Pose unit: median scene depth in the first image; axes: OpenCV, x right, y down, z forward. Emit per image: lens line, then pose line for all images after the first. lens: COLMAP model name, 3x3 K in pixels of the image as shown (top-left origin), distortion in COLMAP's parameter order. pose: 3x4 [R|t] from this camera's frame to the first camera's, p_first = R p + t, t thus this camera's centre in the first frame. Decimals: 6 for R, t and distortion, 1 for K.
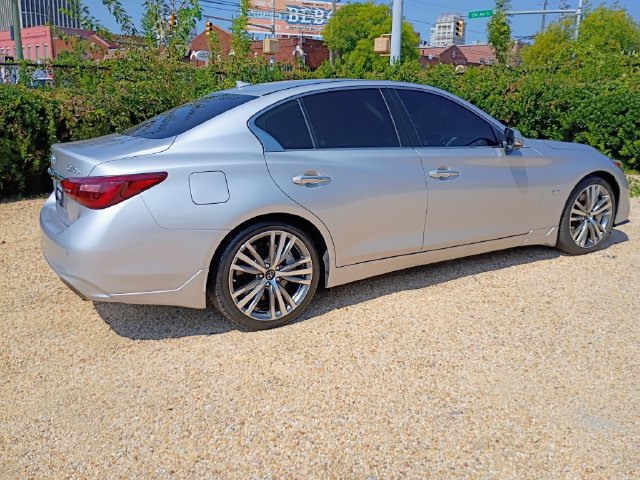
lens RADIAL K [[562.7, 0, 324.2], [0, 562.7, 240.4], [0, 0, 1]] dist [0.055566, -0.079586]
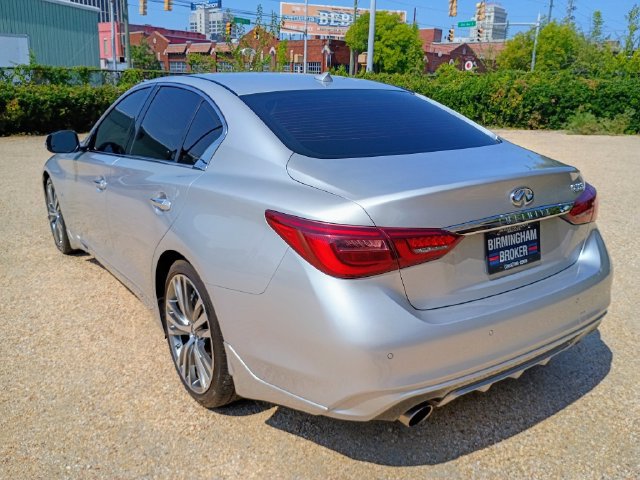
lens RADIAL K [[562.7, 0, 324.6], [0, 562.7, 257.7], [0, 0, 1]] dist [0.055566, -0.079586]
pose [[0.997939, 0.031075, -0.056150, 0.356473], [-0.028526, 0.998551, 0.045636, 0.635242], [0.057487, -0.043940, 0.997379, -2.596337]]
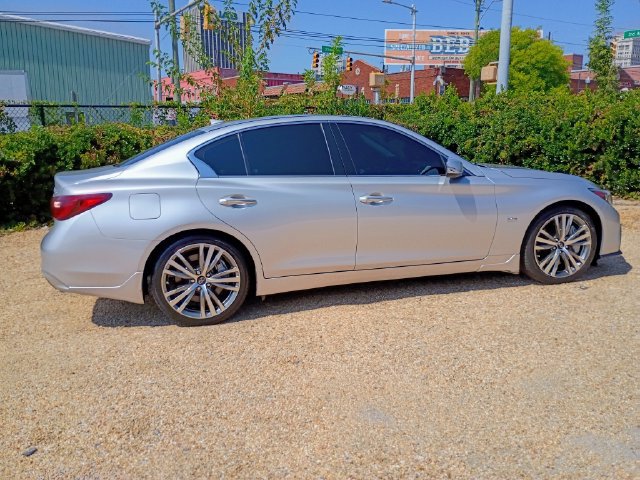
lens RADIAL K [[562.7, 0, 319.9], [0, 562.7, 253.6], [0, 0, 1]] dist [0.055566, -0.079586]
pose [[0.962661, 0.040135, -0.267717, 0.332220], [-0.047790, 0.998612, -0.022139, 0.013357], [0.266457, 0.034107, 0.963243, -0.062614]]
